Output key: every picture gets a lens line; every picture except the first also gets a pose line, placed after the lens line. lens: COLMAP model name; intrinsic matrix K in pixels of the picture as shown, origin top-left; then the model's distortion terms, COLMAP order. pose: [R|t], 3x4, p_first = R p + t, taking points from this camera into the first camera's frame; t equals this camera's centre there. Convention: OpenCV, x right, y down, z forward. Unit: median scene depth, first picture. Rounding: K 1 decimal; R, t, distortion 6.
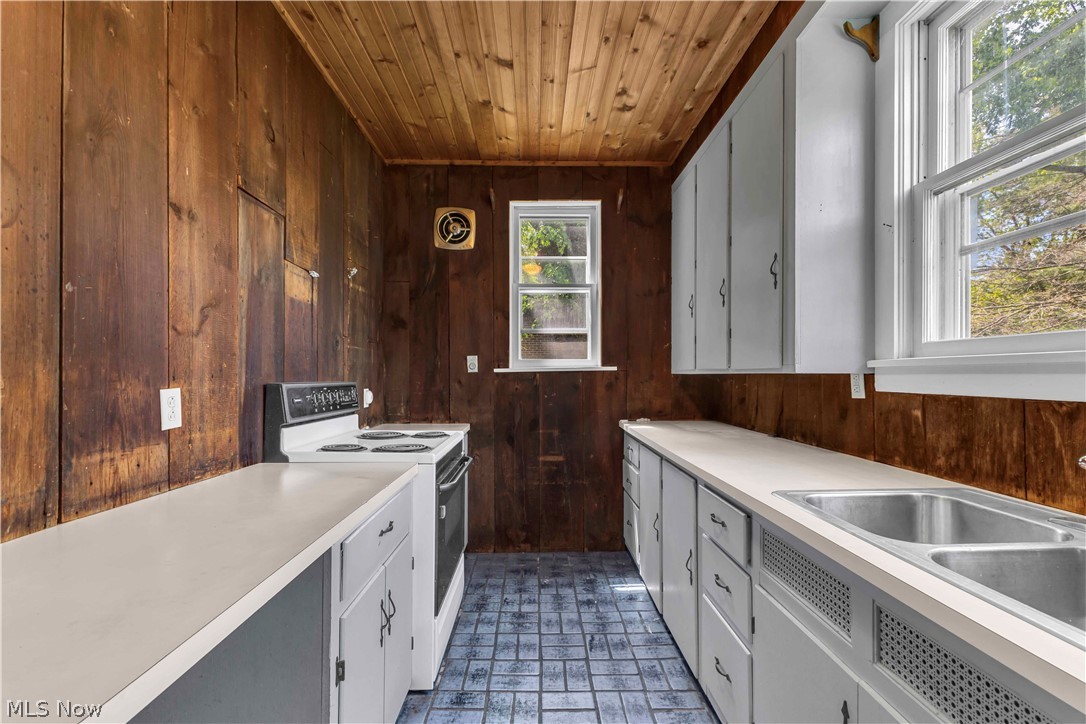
lens RADIAL K [[472.3, 0, 541.0], [0, 472.3, 375.3], [0, 0, 1]] dist [0.006621, -0.000740]
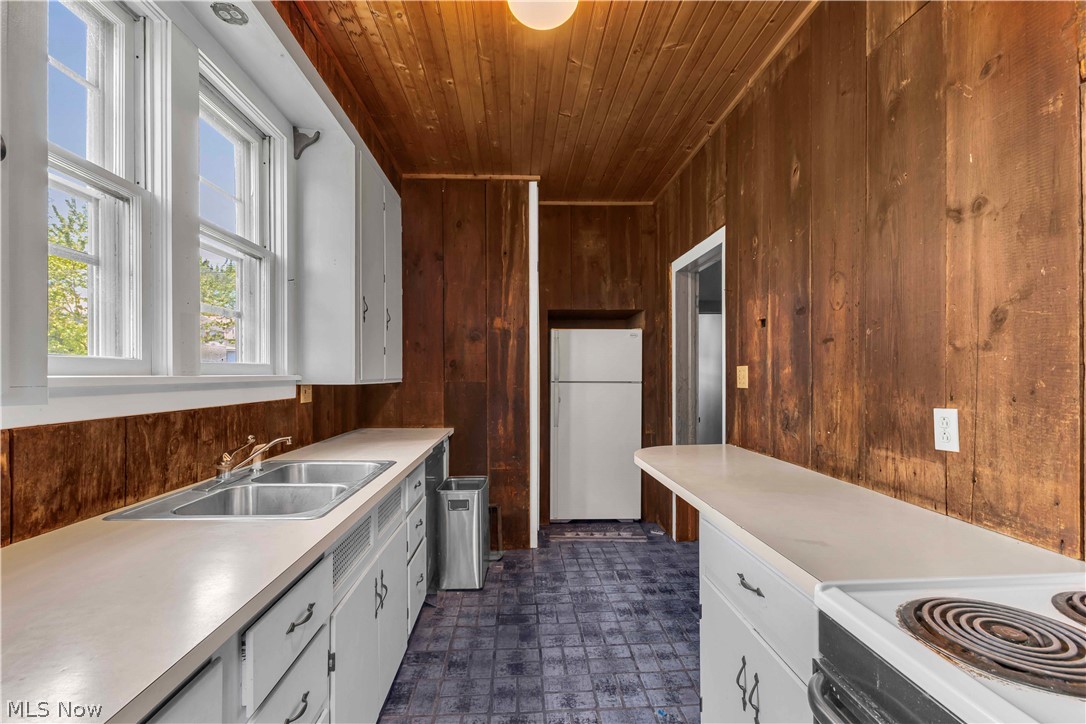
lens RADIAL K [[472.3, 0, 541.0], [0, 472.3, 375.3], [0, 0, 1]] dist [0.006621, -0.000740]
pose [[-0.999374, 0.002407, -0.035303, 0.045665], [0.002281, 0.999991, 0.003621, -0.030318], [0.035311, 0.003538, -0.999370, 1.322106]]
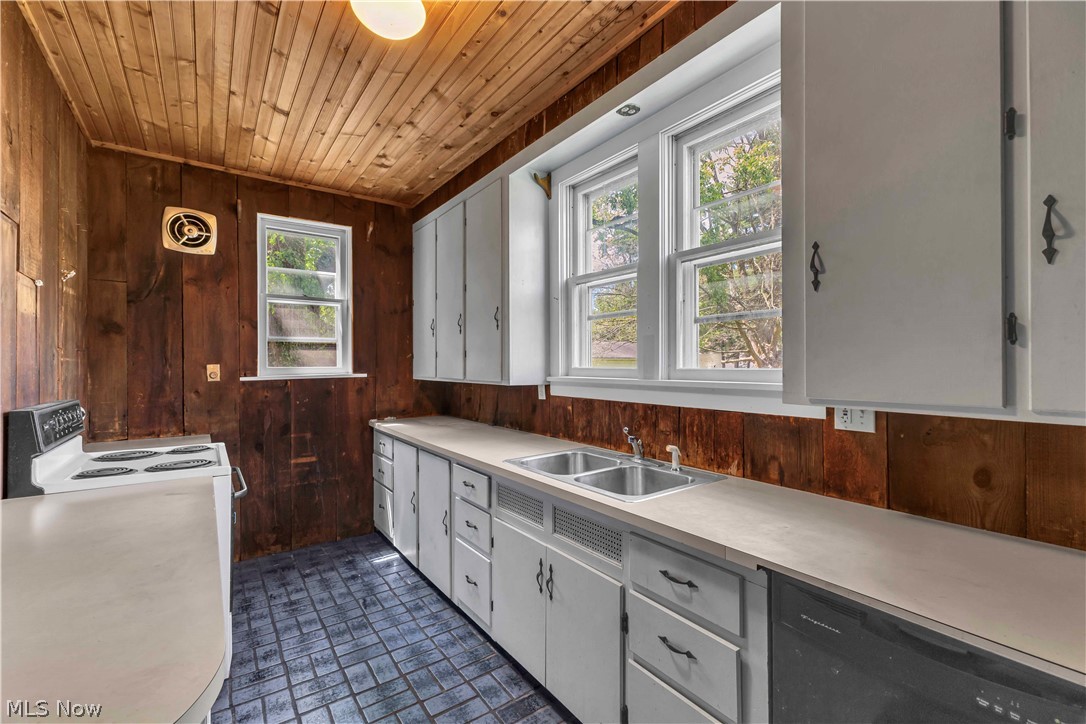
lens RADIAL K [[465.0, 0, 543.0], [0, 465.0, 362.0], [0, 0, 1]] dist [0.002619, -0.000023]
pose [[0.819711, 0.001421, 0.572776, -0.230548], [0.002893, 0.999974, -0.006621, -0.063919], [-0.572770, 0.007085, 0.819685, -0.298575]]
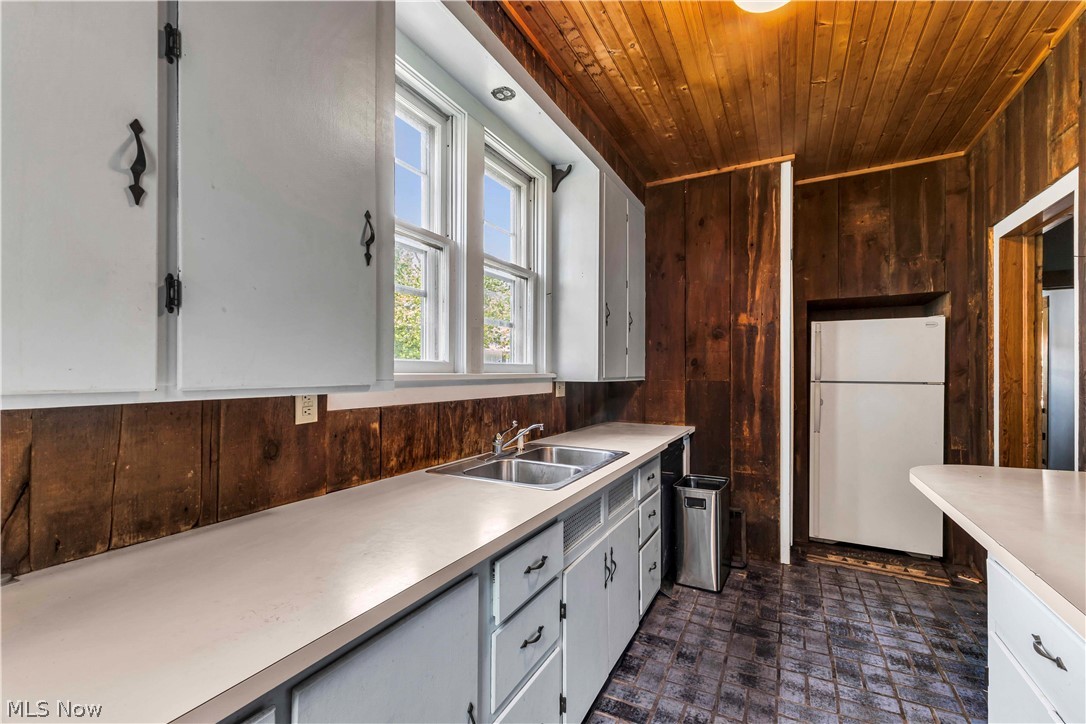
lens RADIAL K [[471.9, 0, 543.8], [0, 471.9, 370.4], [0, 0, 1]] dist [0.009675, -0.000582]
pose [[-0.879776, 0.001848, 0.475385, -0.032276], [0.000115, 0.999993, -0.003673, -0.031106], [-0.475388, -0.003177, -0.879770, 1.369169]]
